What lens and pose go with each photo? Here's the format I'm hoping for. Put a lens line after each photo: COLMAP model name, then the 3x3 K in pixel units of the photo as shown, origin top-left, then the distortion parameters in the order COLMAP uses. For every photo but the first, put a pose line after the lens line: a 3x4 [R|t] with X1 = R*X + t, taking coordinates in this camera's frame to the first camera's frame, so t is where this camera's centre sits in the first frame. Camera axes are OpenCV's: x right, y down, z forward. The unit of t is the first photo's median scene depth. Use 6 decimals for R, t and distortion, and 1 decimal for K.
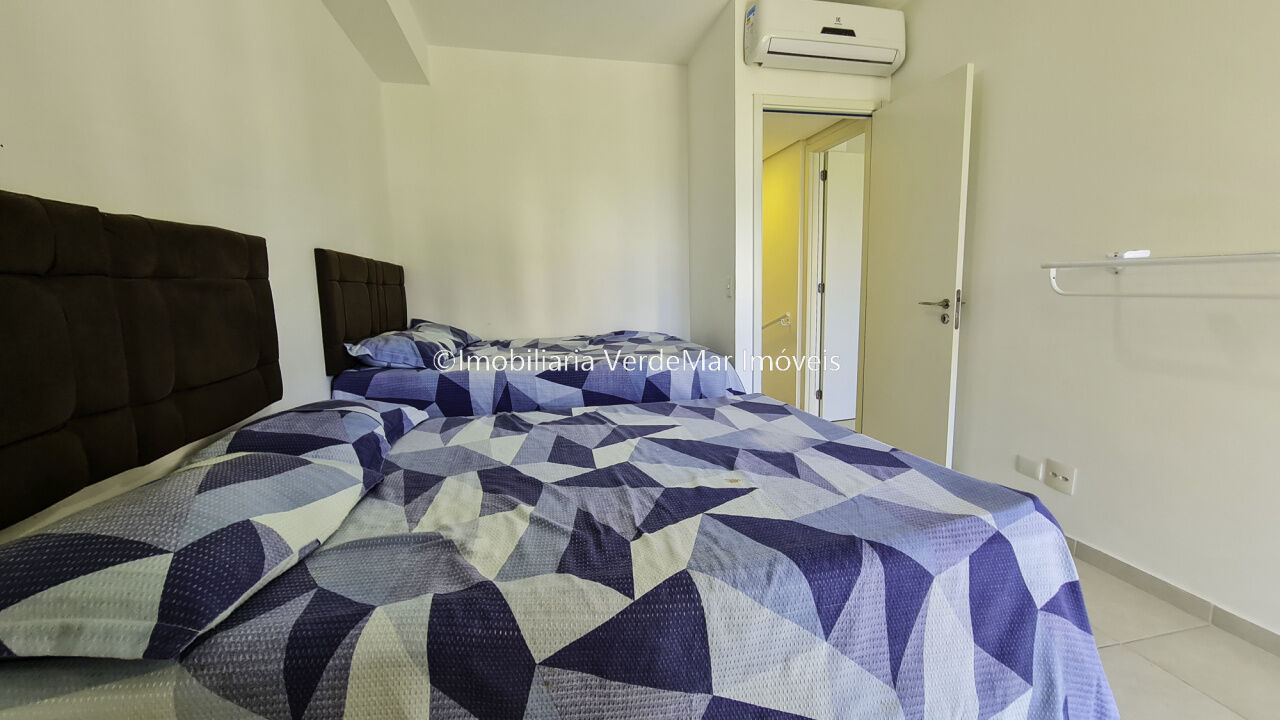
lens RADIAL K [[535.7, 0, 640.0], [0, 535.7, 360.0], [0, 0, 1]] dist [-0.000680, -0.000109]
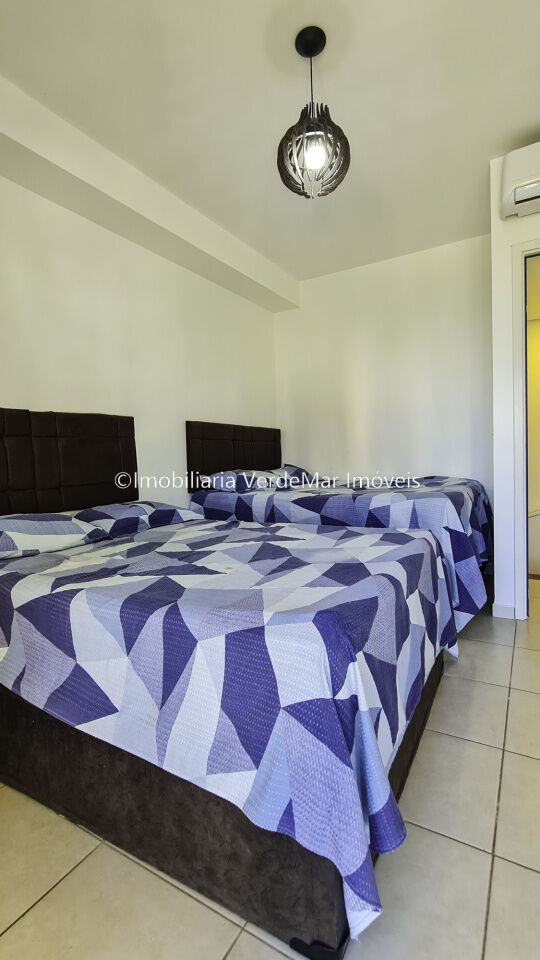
lens RADIAL K [[437.0, 0, 270.0], [0, 437.0, 480.0], [0, 0, 1]] dist [-0.000307, -0.000020]
pose [[0.734047, 0.028832, -0.678487, 0.543768], [-0.069707, 0.997020, -0.033048, 0.015100], [0.675512, 0.071554, 0.733869, 0.123606]]
